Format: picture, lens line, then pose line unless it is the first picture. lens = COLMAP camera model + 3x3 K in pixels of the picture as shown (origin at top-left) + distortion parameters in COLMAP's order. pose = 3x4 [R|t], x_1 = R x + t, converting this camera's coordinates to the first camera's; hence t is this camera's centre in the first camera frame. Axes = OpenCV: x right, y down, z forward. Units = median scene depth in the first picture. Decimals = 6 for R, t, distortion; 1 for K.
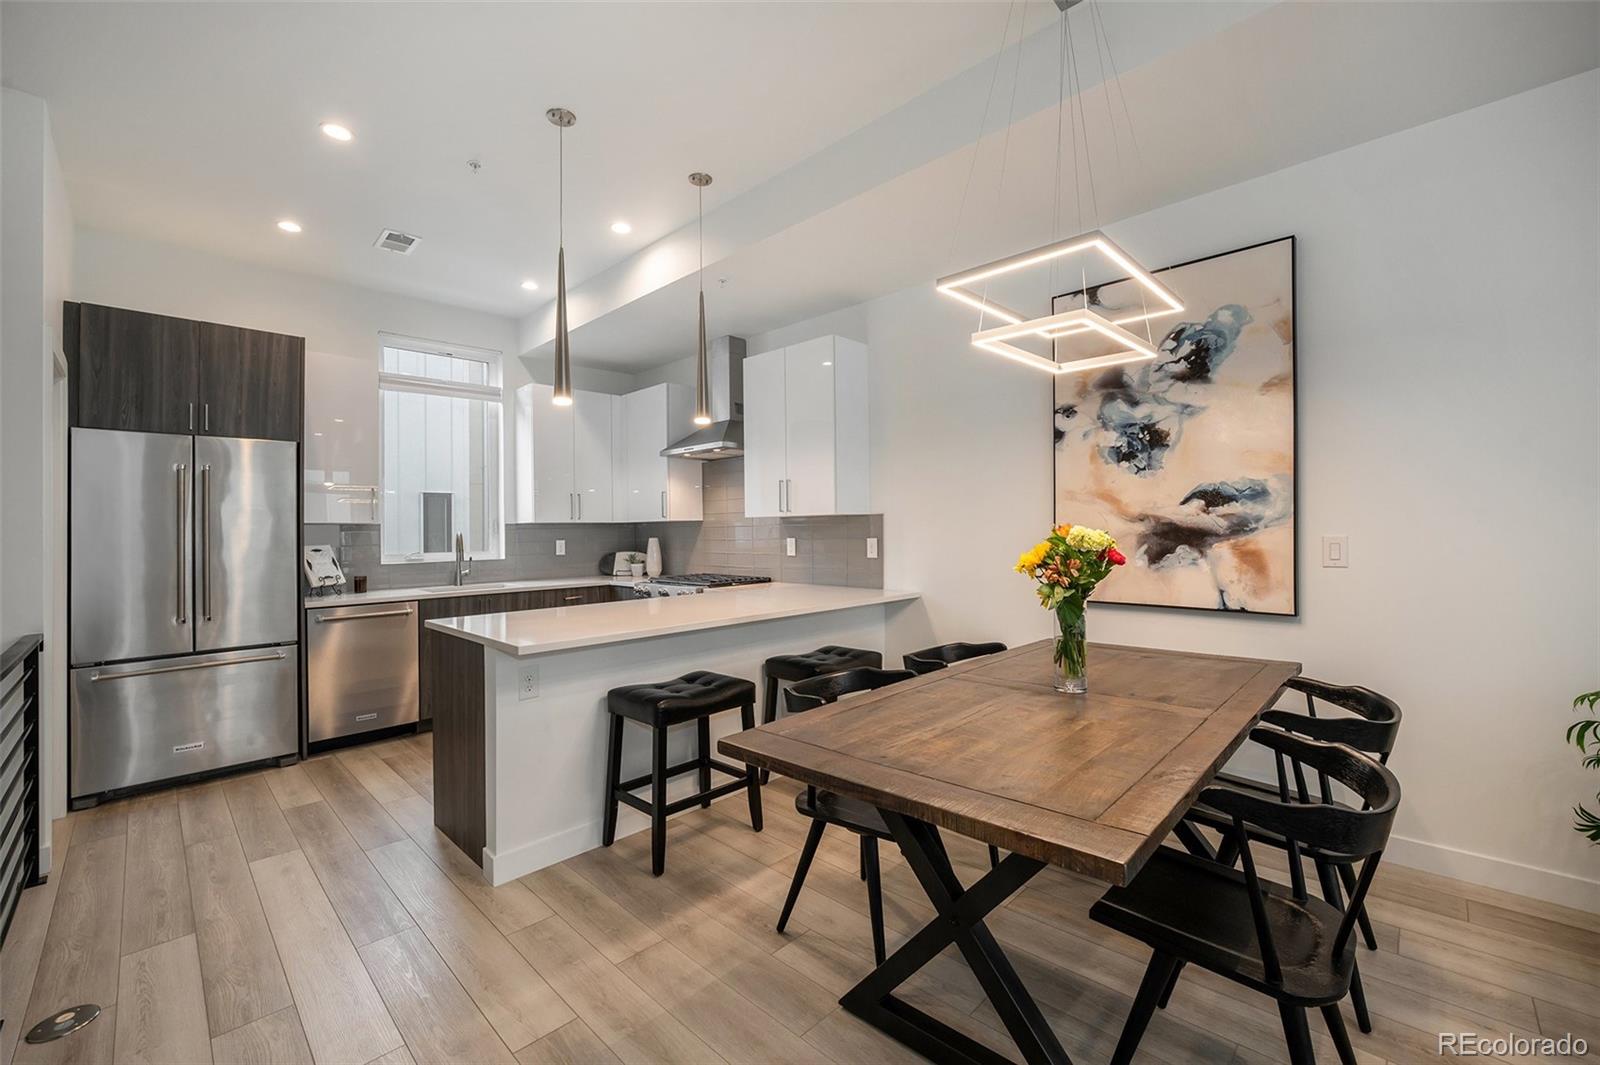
lens RADIAL K [[646.7, 0, 807.1], [0, 646.7, 526.1], [0, 0, 1]] dist [0.001793, -0.000052]
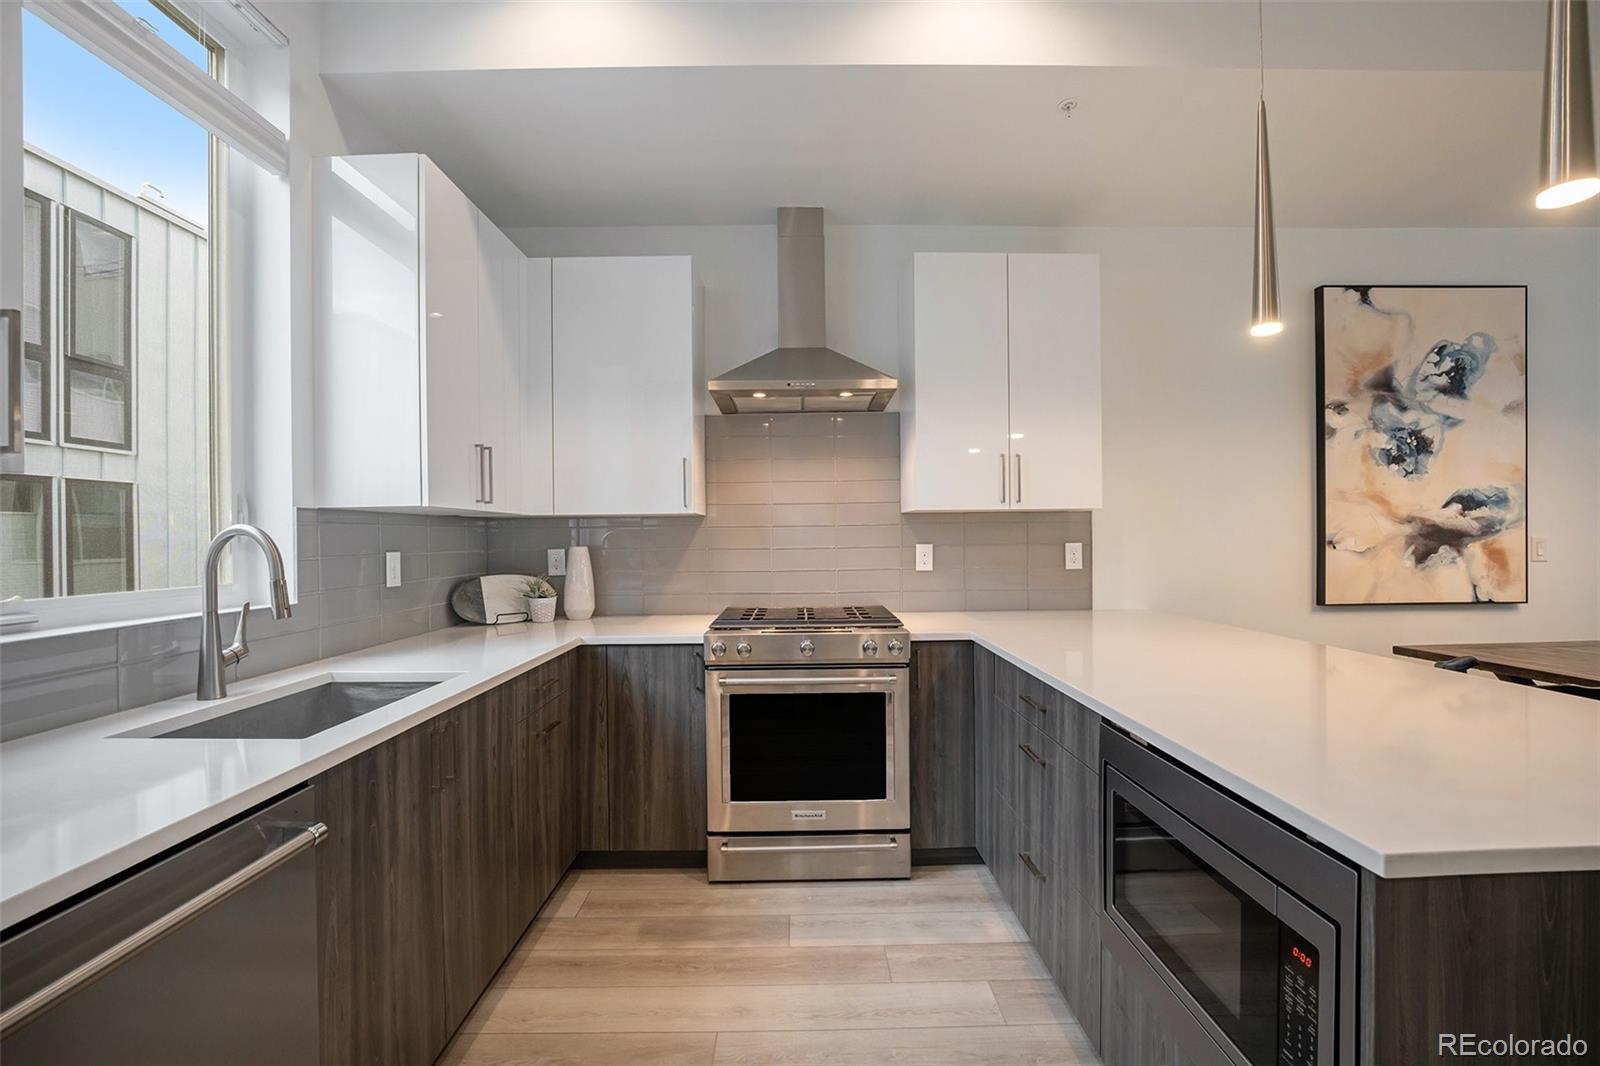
lens RADIAL K [[664.2, 0, 801.4], [0, 664.2, 539.0], [0, 0, 1]] dist [-0.003854, 0.000223]
pose [[0.712254, 0.005955, 0.701897, -0.942925], [-0.003293, 0.999981, -0.005142, 0.027428], [-0.701914, 0.001351, 0.712260, 0.949595]]
